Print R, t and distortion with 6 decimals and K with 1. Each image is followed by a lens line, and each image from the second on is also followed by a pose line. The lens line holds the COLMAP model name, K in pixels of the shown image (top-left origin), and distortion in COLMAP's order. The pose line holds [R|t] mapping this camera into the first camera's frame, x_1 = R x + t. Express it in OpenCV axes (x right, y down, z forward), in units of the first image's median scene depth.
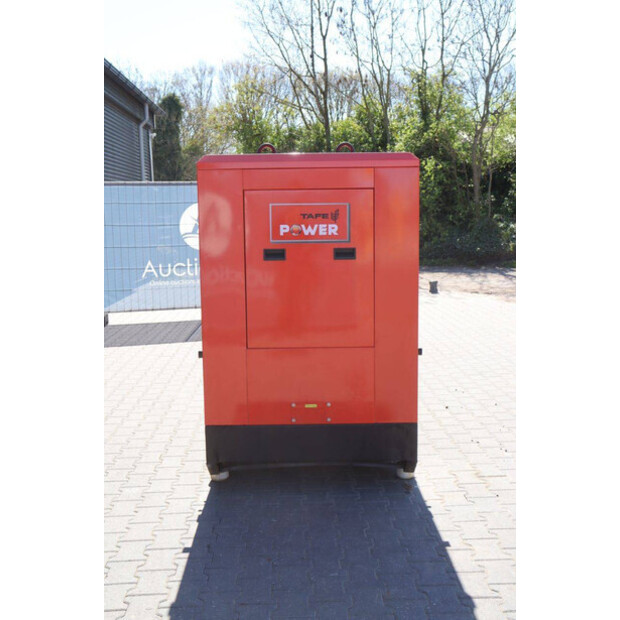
lens RADIAL K [[707.2, 0, 310.0], [0, 707.2, 310.0], [0, 0, 1]] dist [0.000441, 0.002715]
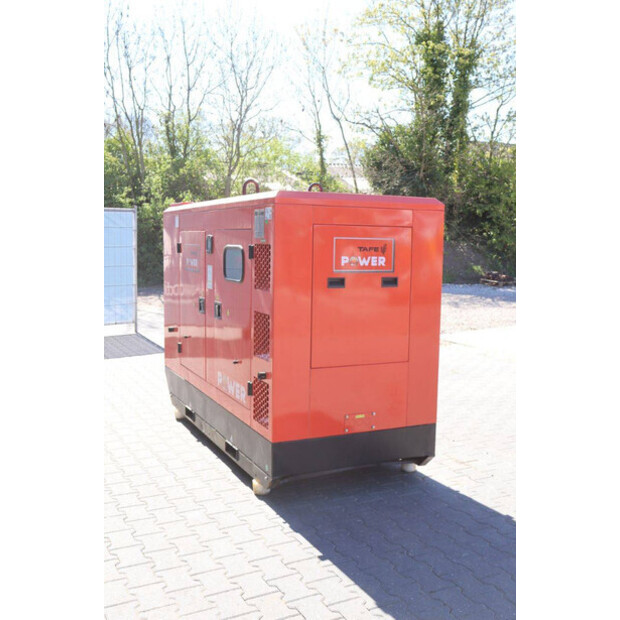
lens RADIAL K [[638.3, 0, 310.0], [0, 638.3, 310.0], [0, 0, 1]] dist [-0.041890, -0.008249]
pose [[0.913507, -0.013931, 0.406585, -0.486894], [0.025050, 0.999443, -0.022038, -0.013757], [-0.406052, 0.030317, 0.913347, 0.097768]]
